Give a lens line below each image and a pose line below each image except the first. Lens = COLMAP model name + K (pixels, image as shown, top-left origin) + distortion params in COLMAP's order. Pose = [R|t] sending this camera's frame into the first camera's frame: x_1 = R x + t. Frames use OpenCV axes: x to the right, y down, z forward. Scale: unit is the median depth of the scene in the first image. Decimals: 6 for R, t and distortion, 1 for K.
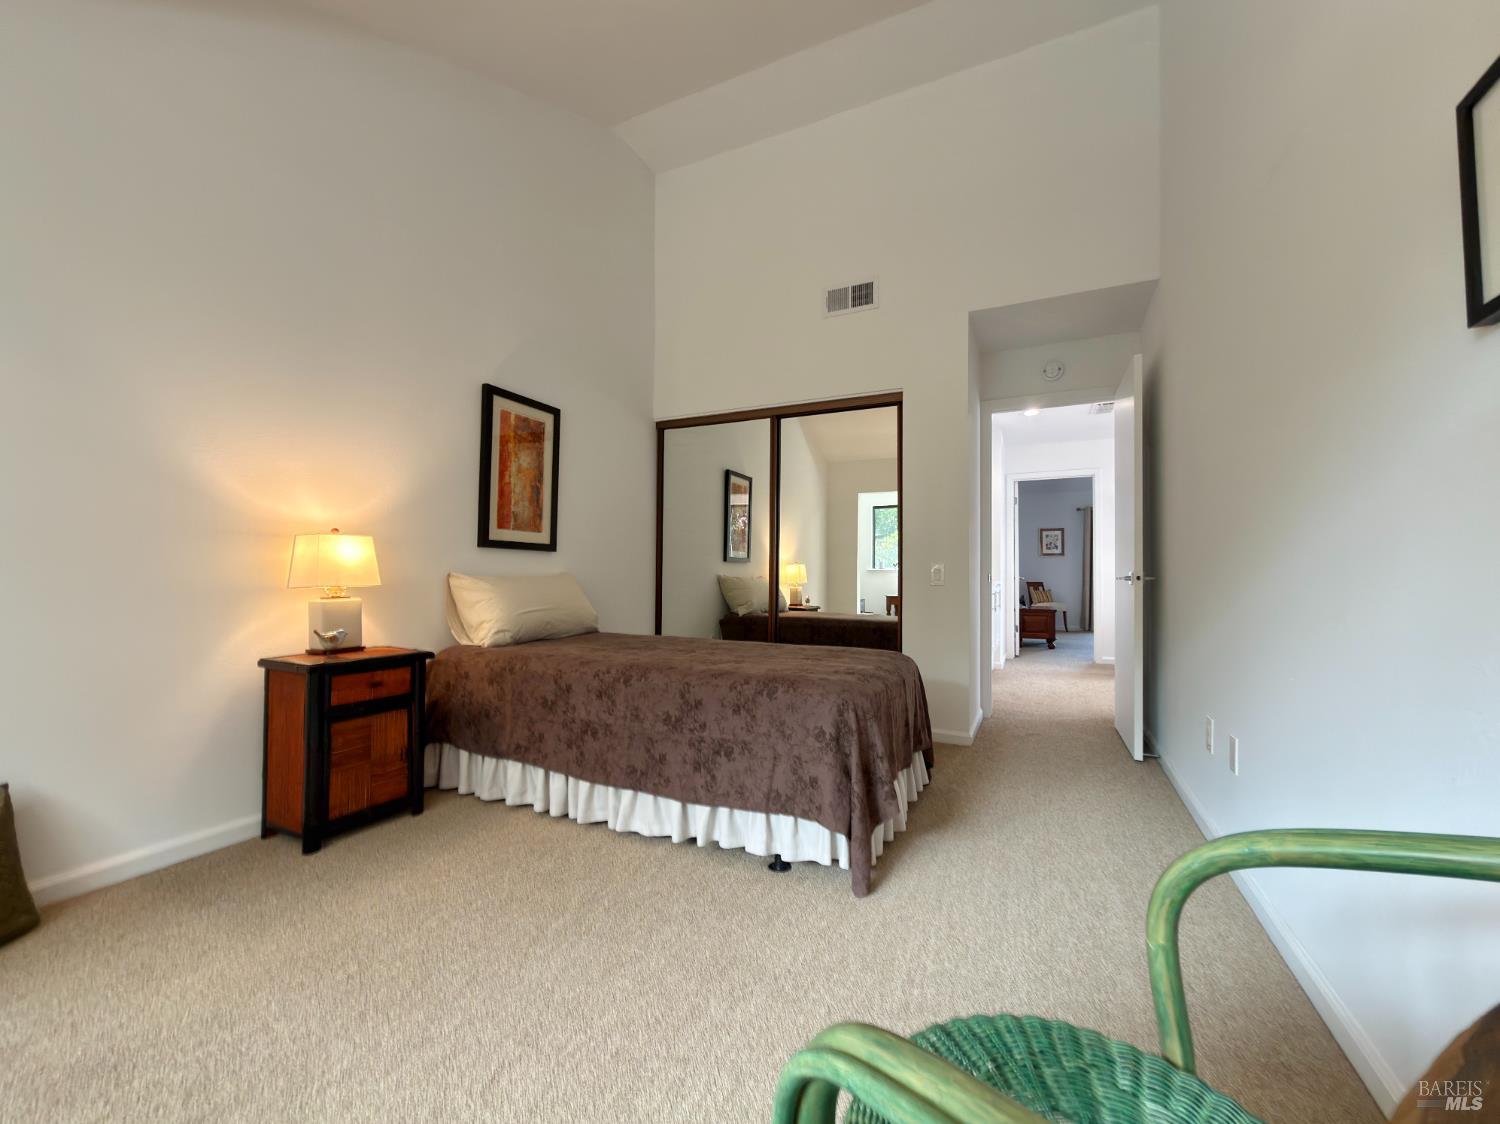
lens RADIAL K [[601.7, 0, 753.9], [0, 601.7, 562.2], [0, 0, 1]] dist [-0.003520, 0.002291]
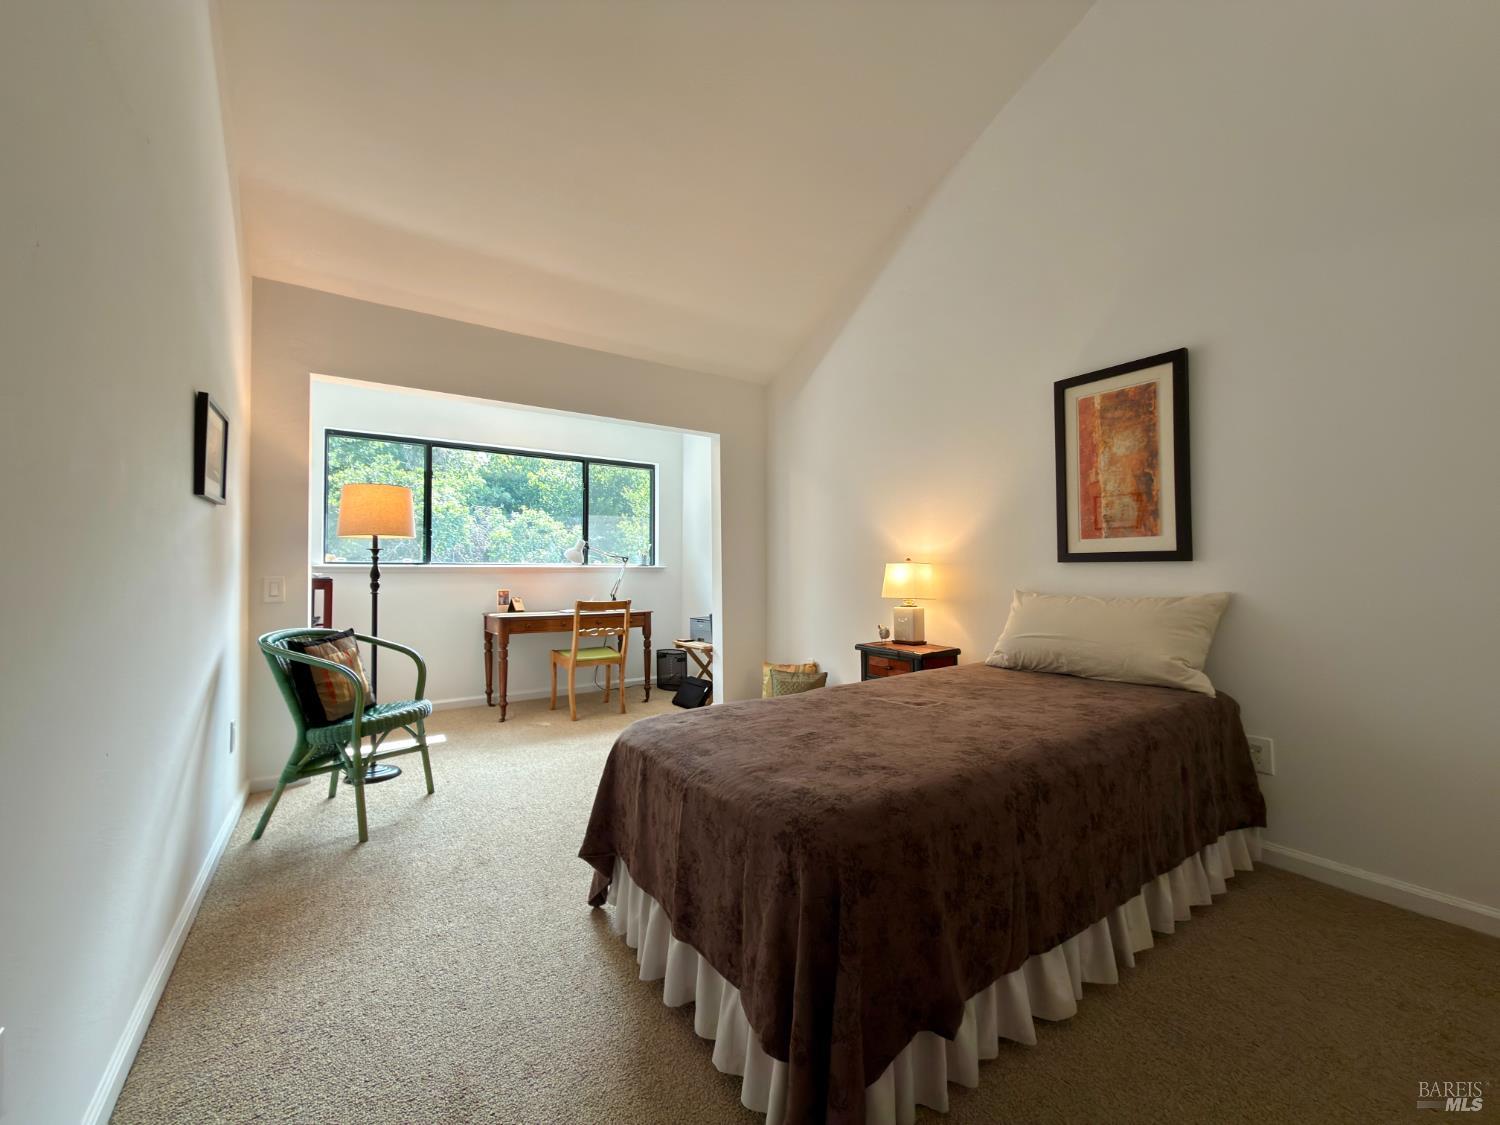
lens RADIAL K [[601.7, 0, 748.5], [0, 601.7, 559.2], [0, 0, 1]] dist [-0.003520, 0.002291]
pose [[-0.503472, -0.019160, -0.863799, 0.535127], [0.016261, 0.999367, -0.031645, -0.007112], [0.863859, -0.029979, -0.502842, 0.987139]]
